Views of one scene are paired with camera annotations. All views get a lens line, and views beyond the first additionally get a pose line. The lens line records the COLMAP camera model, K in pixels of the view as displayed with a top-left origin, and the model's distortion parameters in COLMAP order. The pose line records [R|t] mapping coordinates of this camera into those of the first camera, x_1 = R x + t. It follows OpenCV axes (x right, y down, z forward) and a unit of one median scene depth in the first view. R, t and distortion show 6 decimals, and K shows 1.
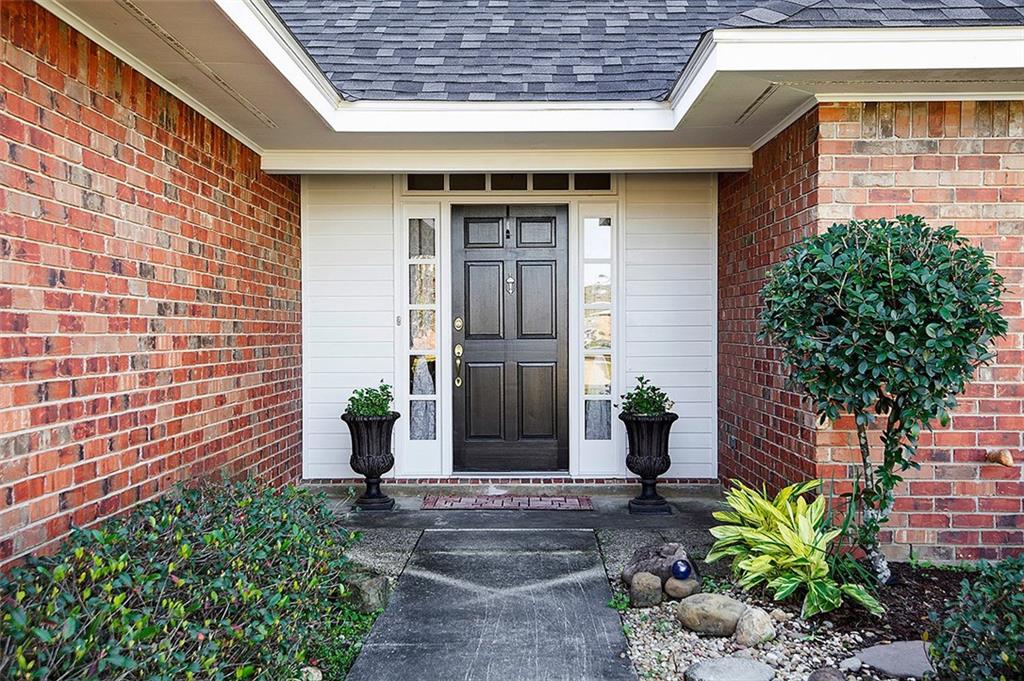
lens RADIAL K [[1042.3, 0, 512.0], [0, 1042.3, 340.5], [0, 0, 1]] dist [0.000117, -0.000316]
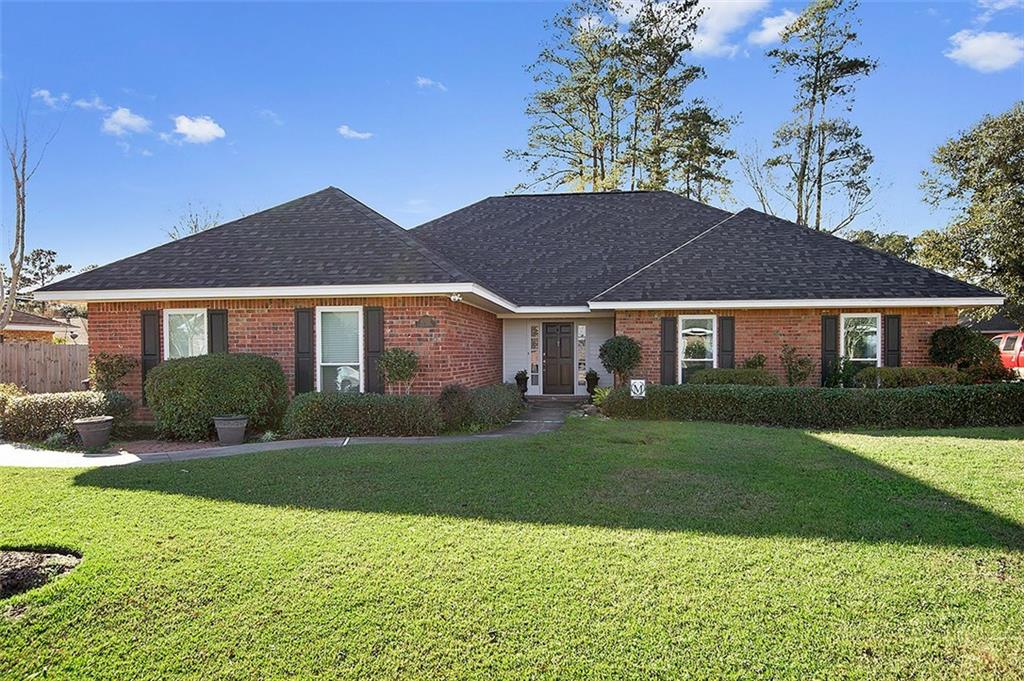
lens RADIAL K [[664.8, 0, 512.0], [0, 664.8, 340.5], [0, 0, 1]] dist [0.015739, -0.001035]
pose [[0.993716, -0.003373, -0.111877, 0.105521], [0.000278, 0.999617, -0.027667, 0.001083], [0.111927, 0.027462, 0.993337, -1.452877]]
